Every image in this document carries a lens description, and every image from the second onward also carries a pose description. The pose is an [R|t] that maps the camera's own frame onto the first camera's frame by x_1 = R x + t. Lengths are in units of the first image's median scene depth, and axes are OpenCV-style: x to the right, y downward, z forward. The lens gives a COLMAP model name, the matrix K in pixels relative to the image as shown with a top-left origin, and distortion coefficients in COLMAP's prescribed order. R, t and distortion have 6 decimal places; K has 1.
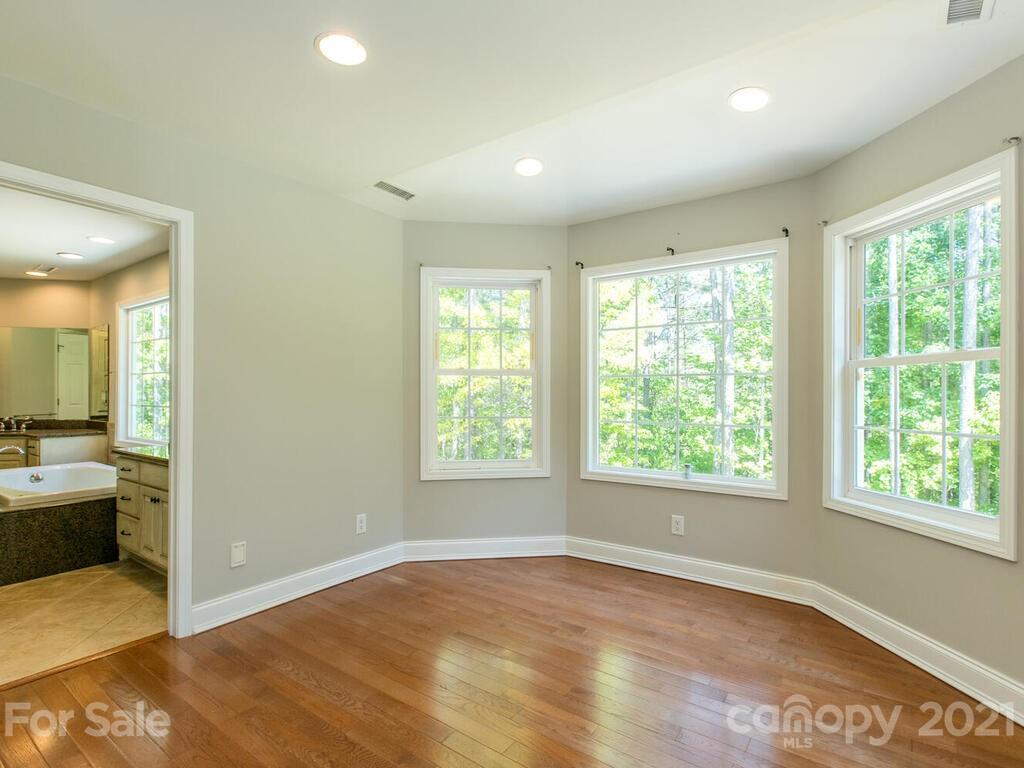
lens RADIAL K [[519.2, 0, 510.7], [0, 519.2, 388.6], [0, 0, 1]] dist [0.001048, 0.000625]
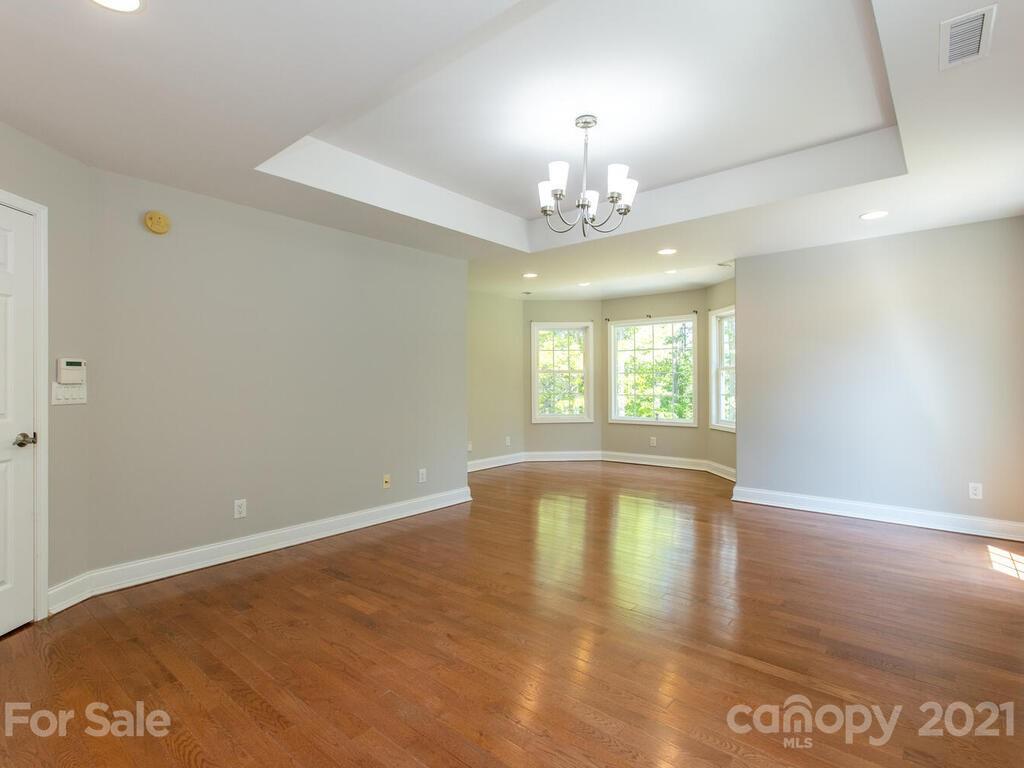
lens RADIAL K [[519.2, 0, 510.7], [0, 519.2, 388.6], [0, 0, 1]] dist [0.001048, 0.000625]
pose [[0.997295, -0.007478, -0.073120, -0.133772], [0.009050, 0.999735, 0.021182, -0.013949], [0.072942, -0.021787, 0.997098, -1.438855]]
